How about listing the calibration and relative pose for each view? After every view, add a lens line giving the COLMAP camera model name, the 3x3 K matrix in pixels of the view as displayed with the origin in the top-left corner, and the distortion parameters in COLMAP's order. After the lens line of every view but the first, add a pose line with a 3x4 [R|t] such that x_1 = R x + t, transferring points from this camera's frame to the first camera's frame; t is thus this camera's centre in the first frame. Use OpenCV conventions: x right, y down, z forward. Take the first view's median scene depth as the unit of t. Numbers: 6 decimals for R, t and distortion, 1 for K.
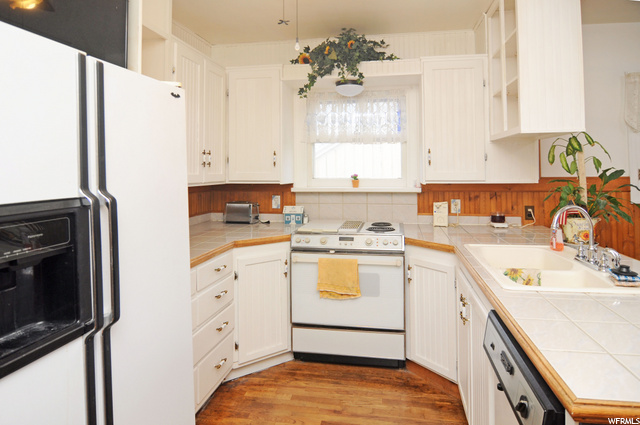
lens RADIAL K [[376.5, 0, 279.3], [0, 376.5, 184.0], [0, 0, 1]] dist [-0.018916, 0.001488]
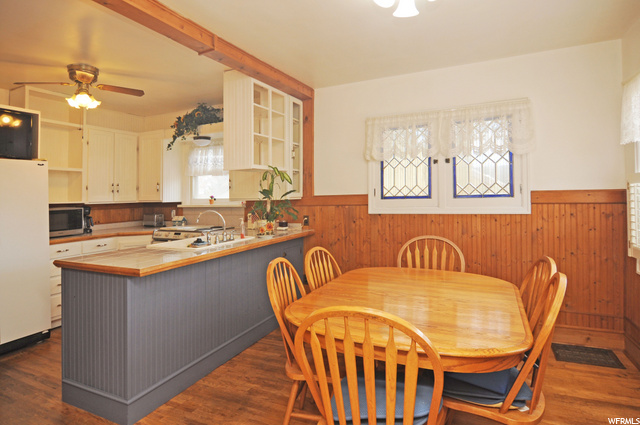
lens RADIAL K [[449.1, 0, 319.7], [0, 449.1, 213.6], [0, 0, 1]] dist [-0.019470, -0.017051]
pose [[0.937149, -0.002184, -0.348922, 1.303732], [0.005650, 0.999944, 0.008918, 0.035248], [0.348883, -0.010329, 0.937109, -0.589732]]
